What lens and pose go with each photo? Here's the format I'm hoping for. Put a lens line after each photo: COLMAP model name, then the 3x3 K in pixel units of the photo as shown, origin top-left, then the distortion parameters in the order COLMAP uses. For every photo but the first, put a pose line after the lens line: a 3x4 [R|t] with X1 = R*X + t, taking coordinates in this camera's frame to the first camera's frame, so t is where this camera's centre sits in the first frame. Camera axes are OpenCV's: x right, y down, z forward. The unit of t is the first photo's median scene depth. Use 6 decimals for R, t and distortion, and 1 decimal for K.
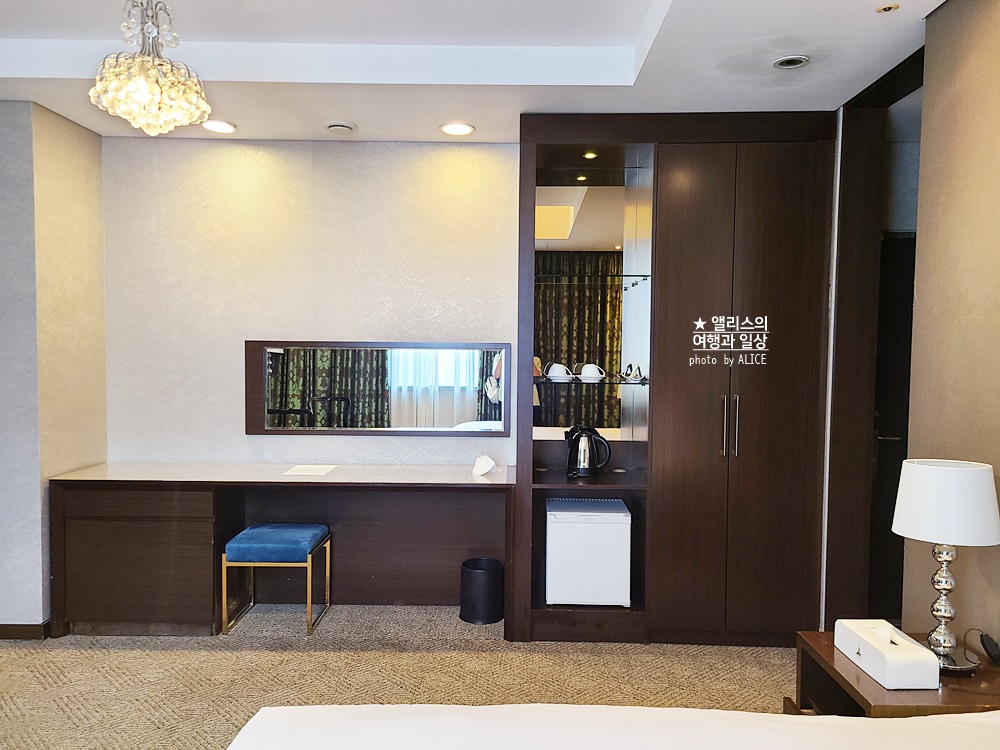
lens RADIAL K [[745.7, 0, 500.0], [0, 745.7, 375.0], [0, 0, 1]] dist [0.056889, -0.042372]
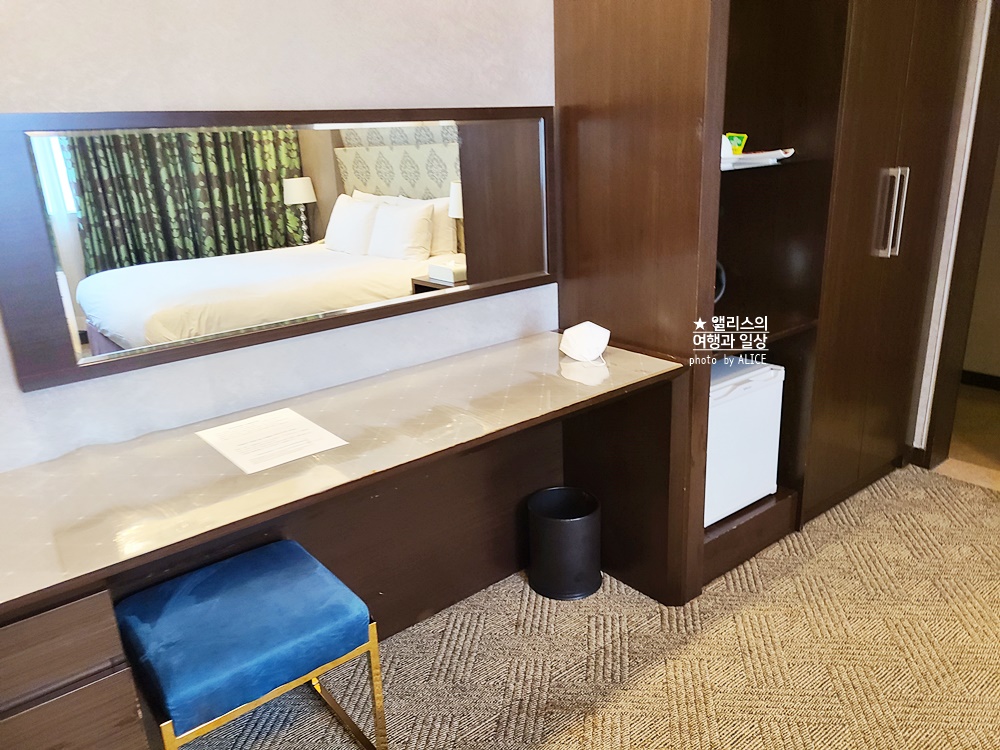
lens RADIAL K [[745.7, 0, 500.0], [0, 745.7, 375.0], [0, 0, 1]] dist [0.056889, -0.042372]
pose [[0.763493, -0.246080, 0.597096, -0.320544], [0.076366, 0.952473, 0.294894, -0.022846], [-0.641285, -0.179552, 0.745999, 0.484171]]
